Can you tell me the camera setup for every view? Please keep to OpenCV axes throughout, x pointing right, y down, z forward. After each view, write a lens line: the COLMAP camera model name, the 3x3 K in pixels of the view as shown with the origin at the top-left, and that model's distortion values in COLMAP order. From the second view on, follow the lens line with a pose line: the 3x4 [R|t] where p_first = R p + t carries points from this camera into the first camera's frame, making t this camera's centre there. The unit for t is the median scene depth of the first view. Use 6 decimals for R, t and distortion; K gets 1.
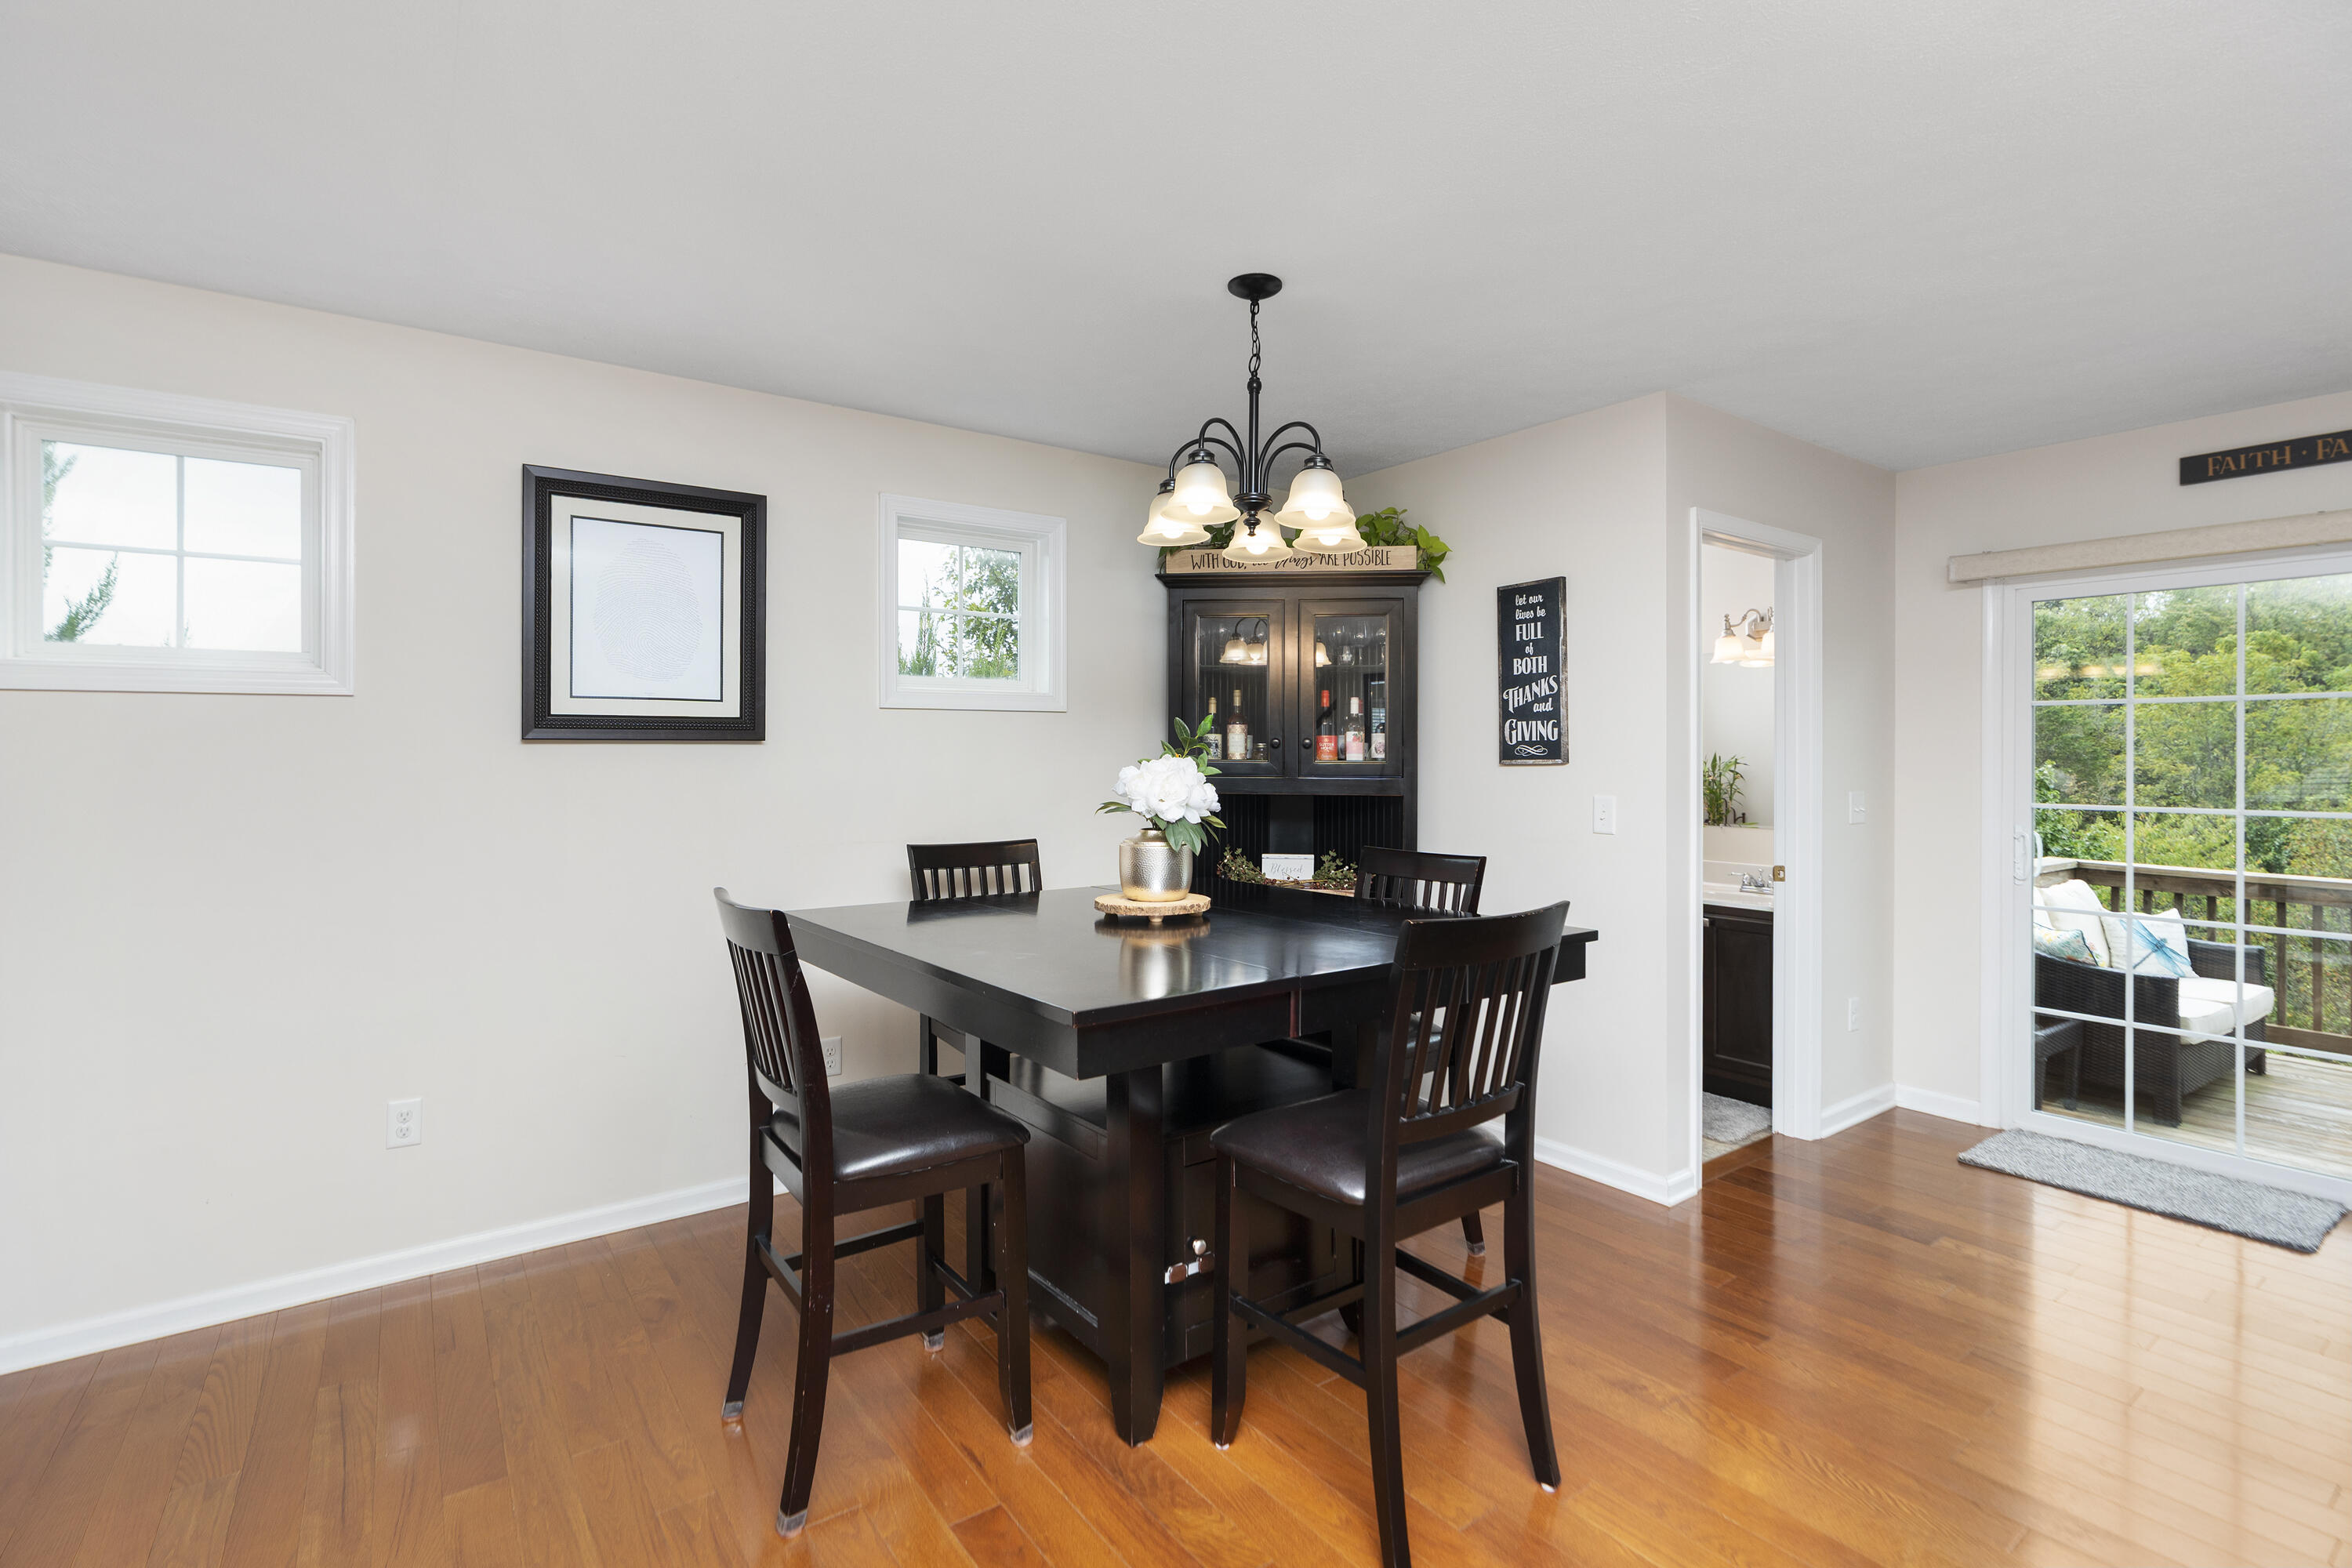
lens RADIAL K [[1082.6, 0, 1177.3], [0, 1082.6, 769.8], [0, 0, 1]] dist [-0.014548, 0.000913]
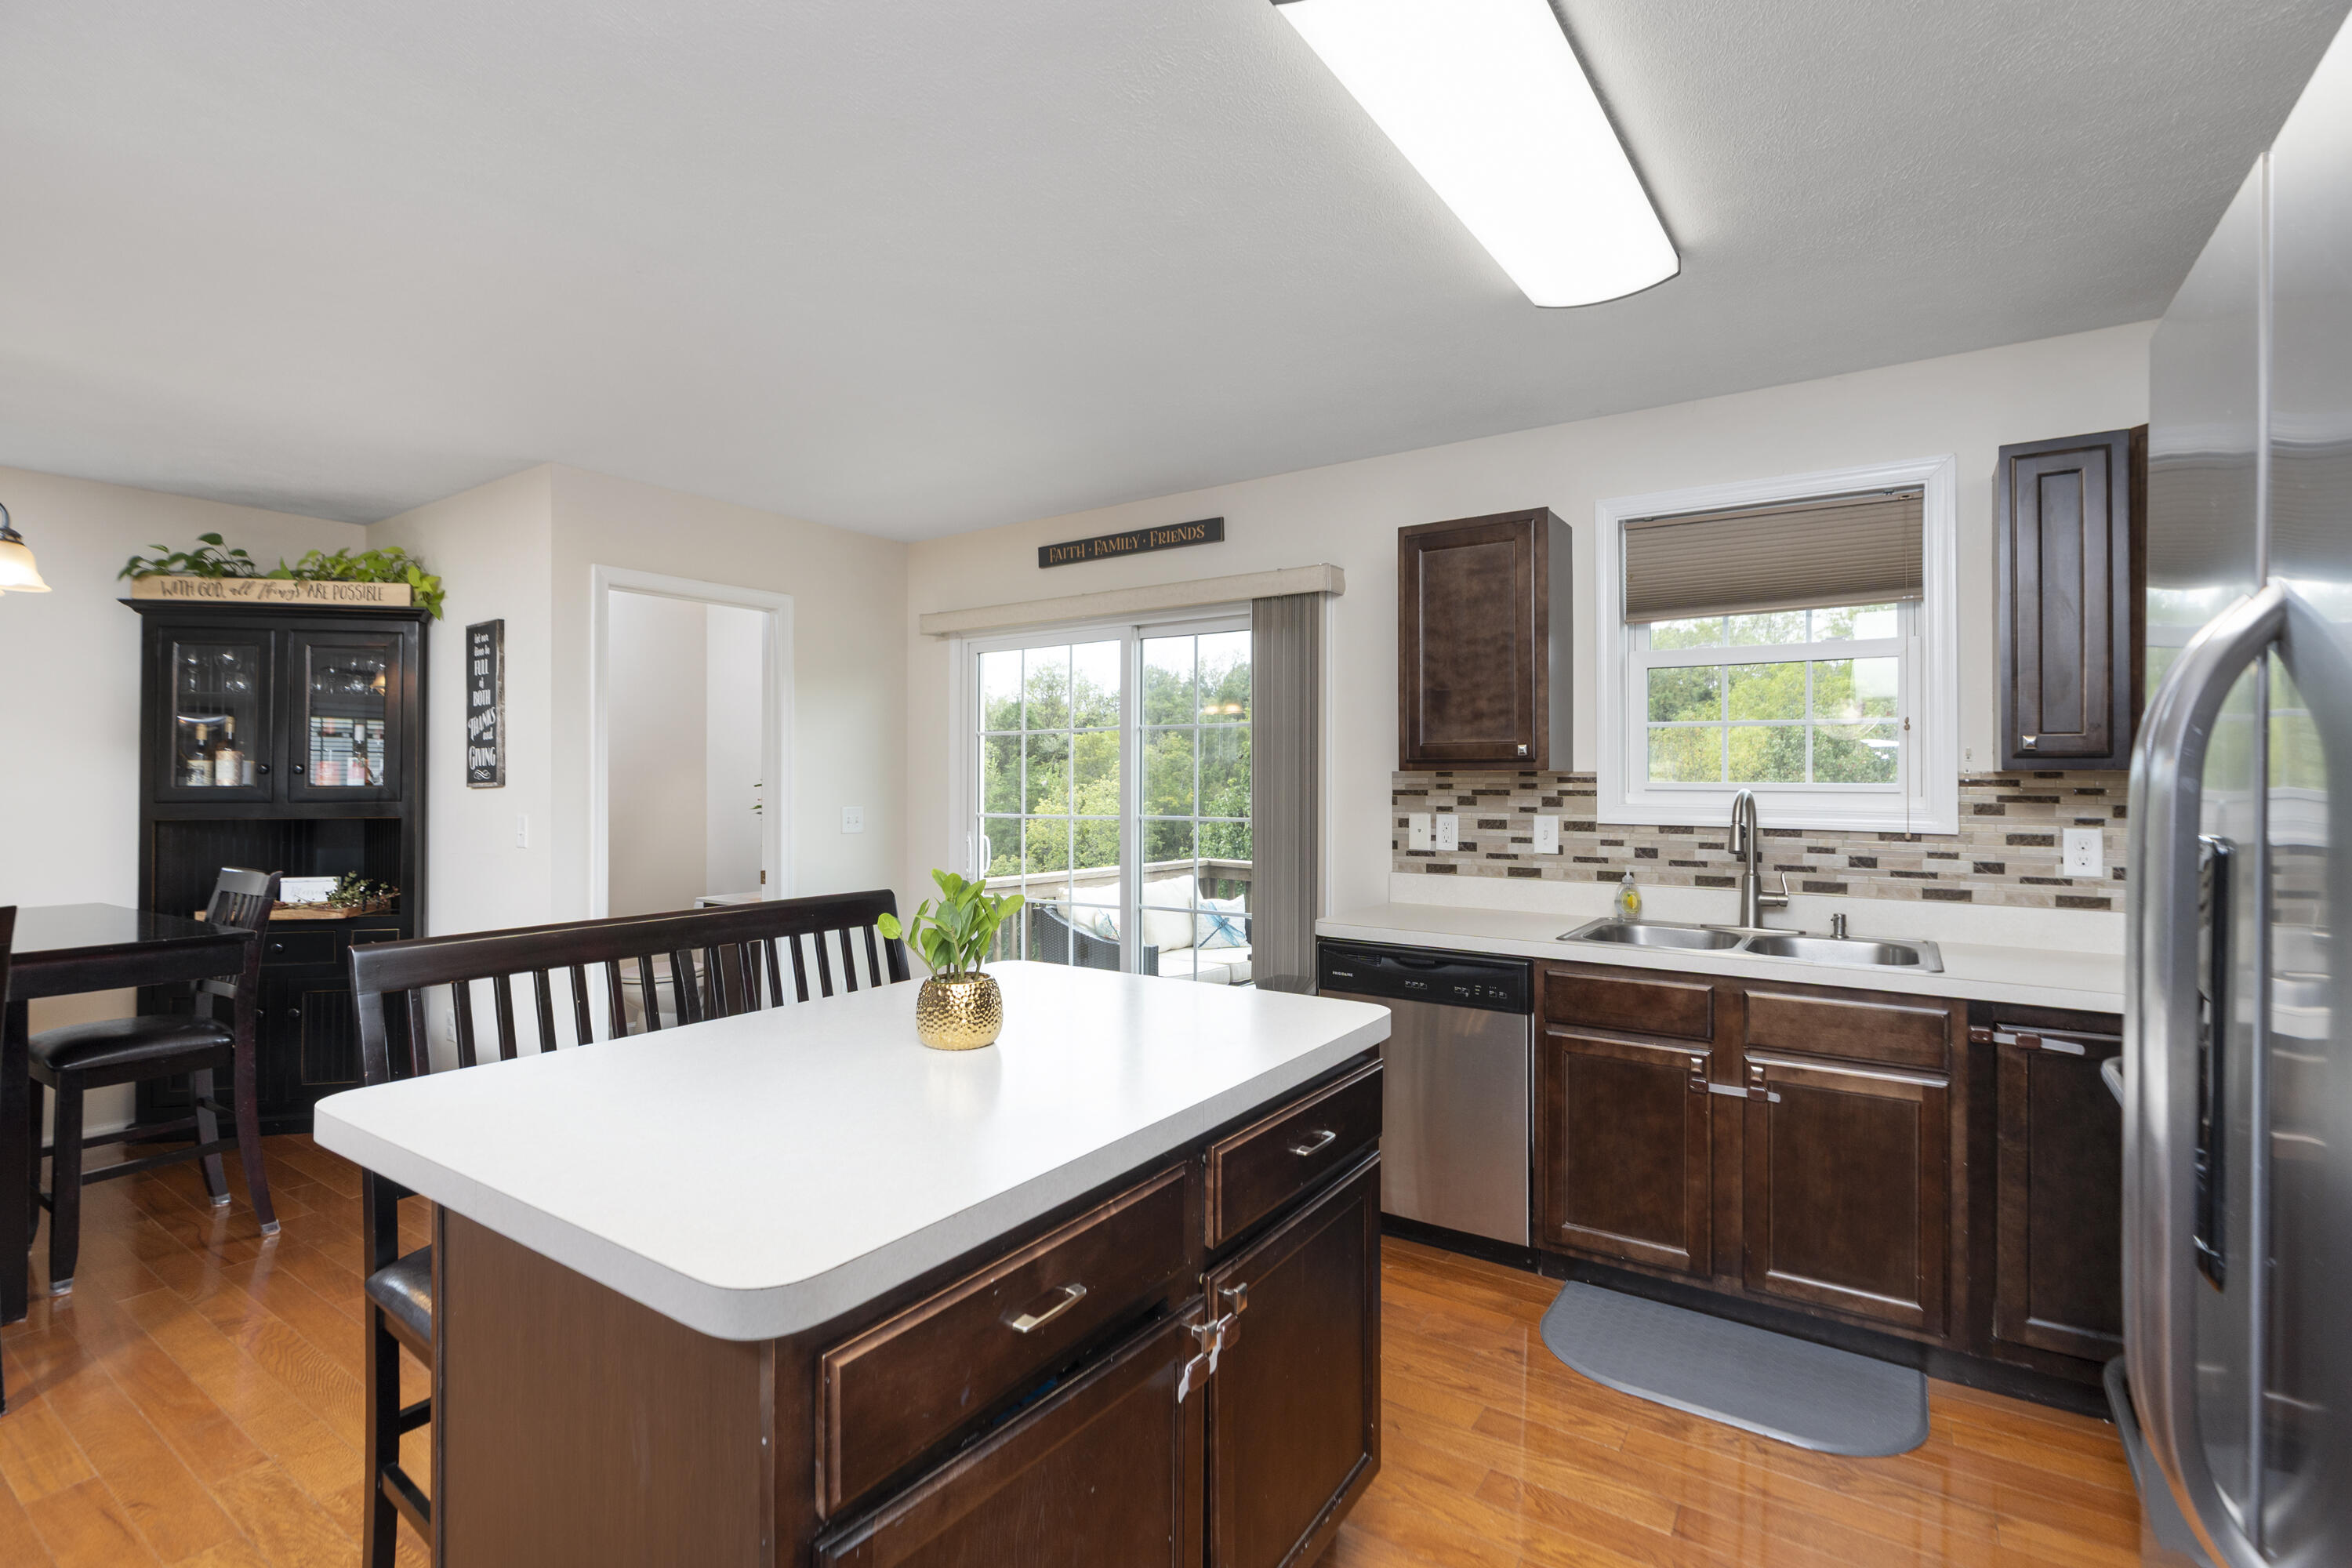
lens RADIAL K [[1082.6, 0, 1175.8], [0, 1082.6, 786.6], [0, 0, 1]] dist [-0.014548, 0.000913]
pose [[0.933927, -0.010861, 0.357300, 0.590296], [0.013230, 0.999904, -0.004187, 0.008247], [-0.357220, 0.008637, 0.933980, -0.280034]]
